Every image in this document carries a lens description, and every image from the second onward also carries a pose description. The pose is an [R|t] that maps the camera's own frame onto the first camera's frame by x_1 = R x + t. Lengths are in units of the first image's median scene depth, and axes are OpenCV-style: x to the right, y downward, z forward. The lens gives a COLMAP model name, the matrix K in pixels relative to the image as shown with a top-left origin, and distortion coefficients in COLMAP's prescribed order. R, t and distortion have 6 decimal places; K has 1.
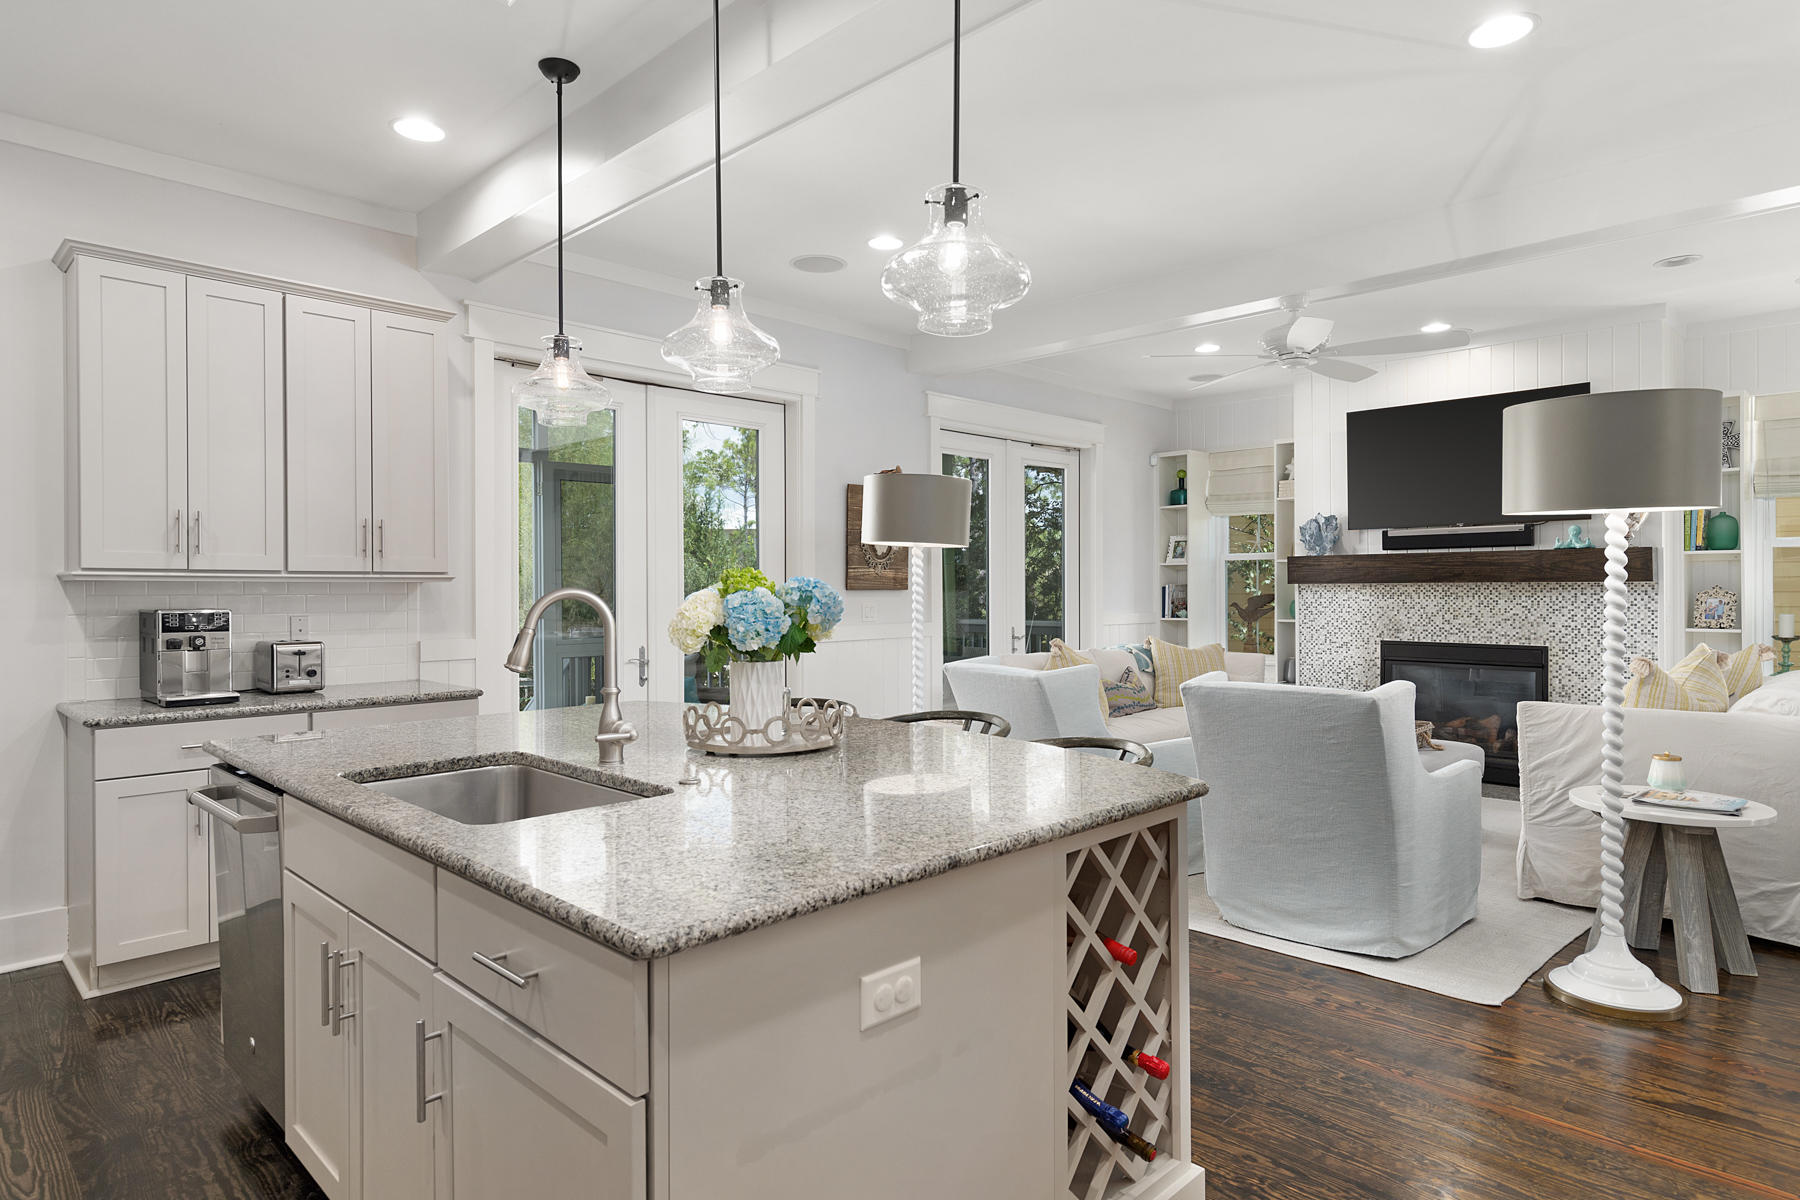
lens RADIAL K [[1033.5, 0, 904.3], [0, 1033.5, 593.6], [0, 0, 1]] dist [-0.000854, 0.000045]
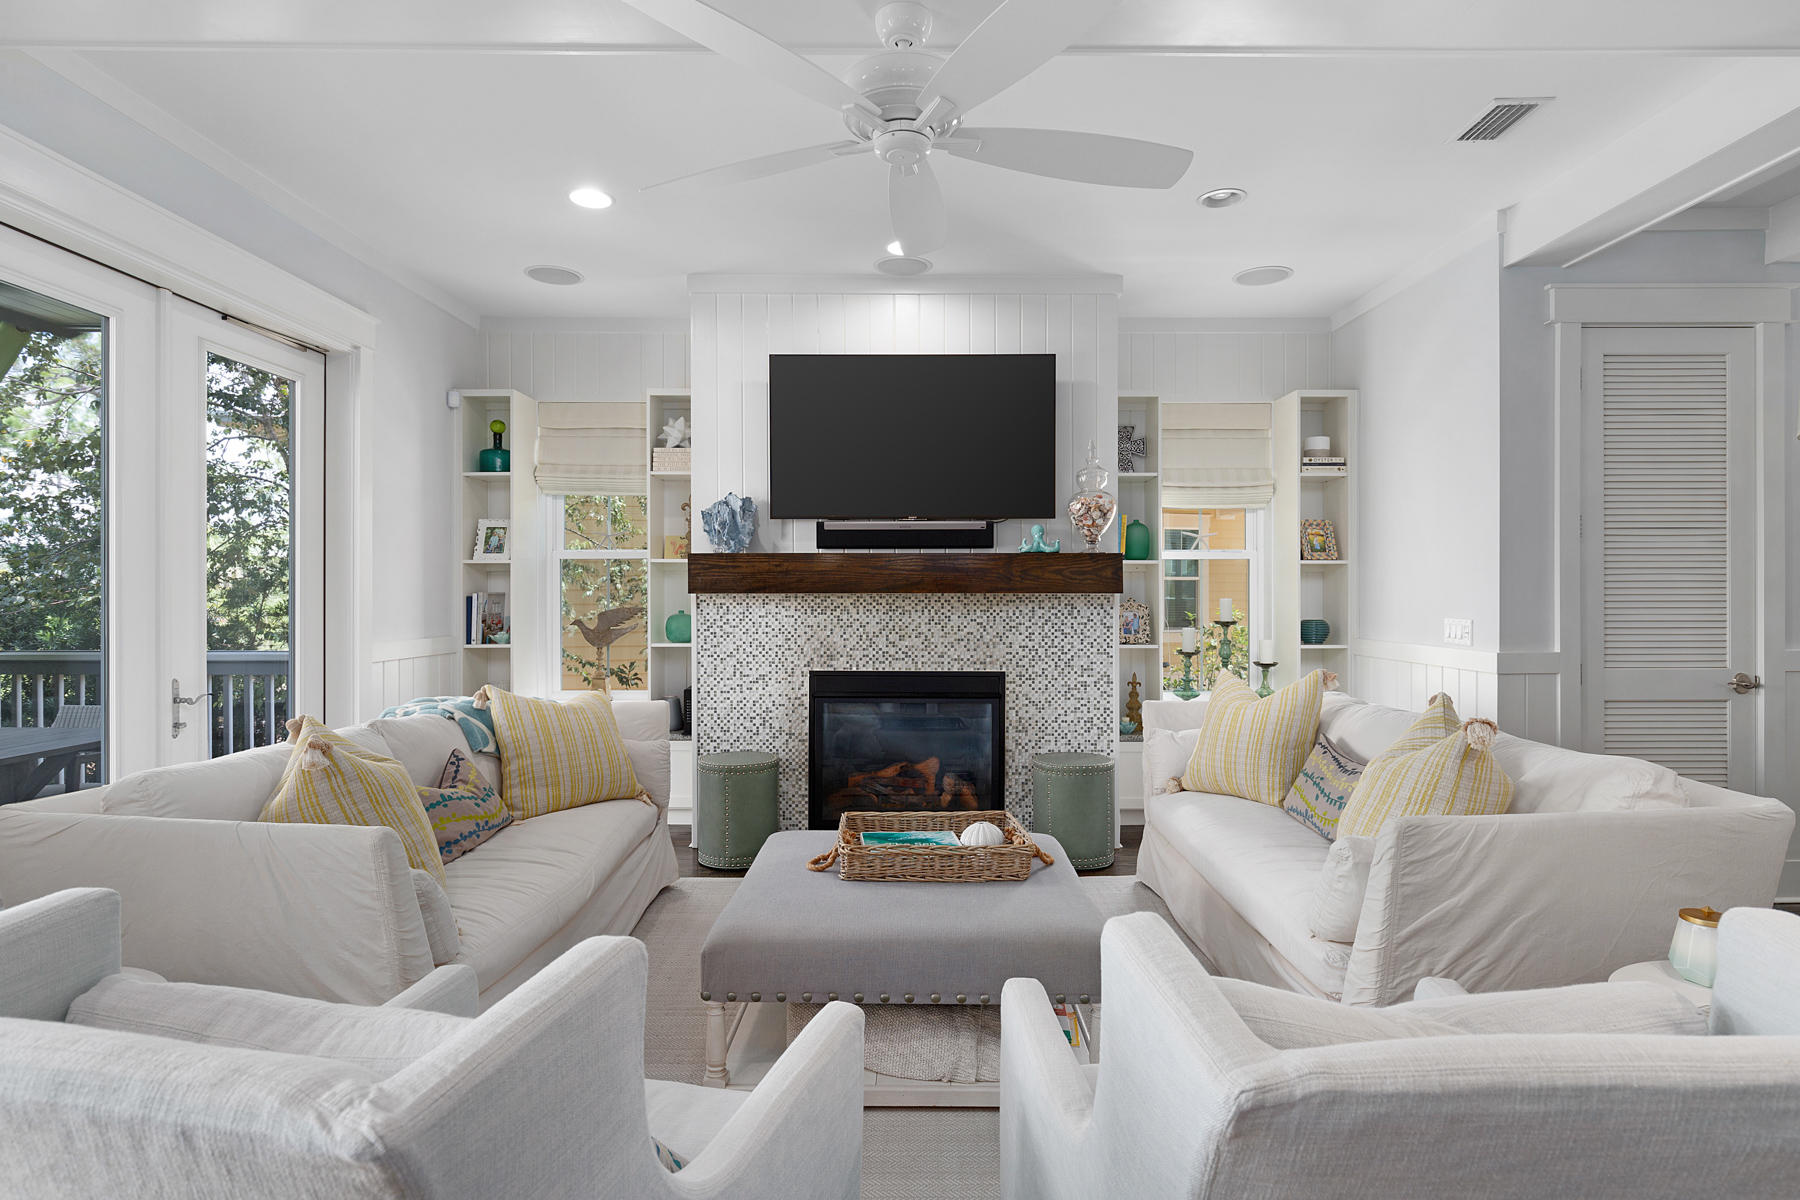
lens RADIAL K [[933.2, 0, 916.5], [0, 933.2, 590.6], [0, 0, 1]] dist [0.003475, 0.000009]
pose [[0.709102, 0.007099, 0.705070, 0.044509], [0.000414, 0.999945, -0.010485, -0.004984], [-0.705106, 0.007726, 0.709060, 0.467434]]
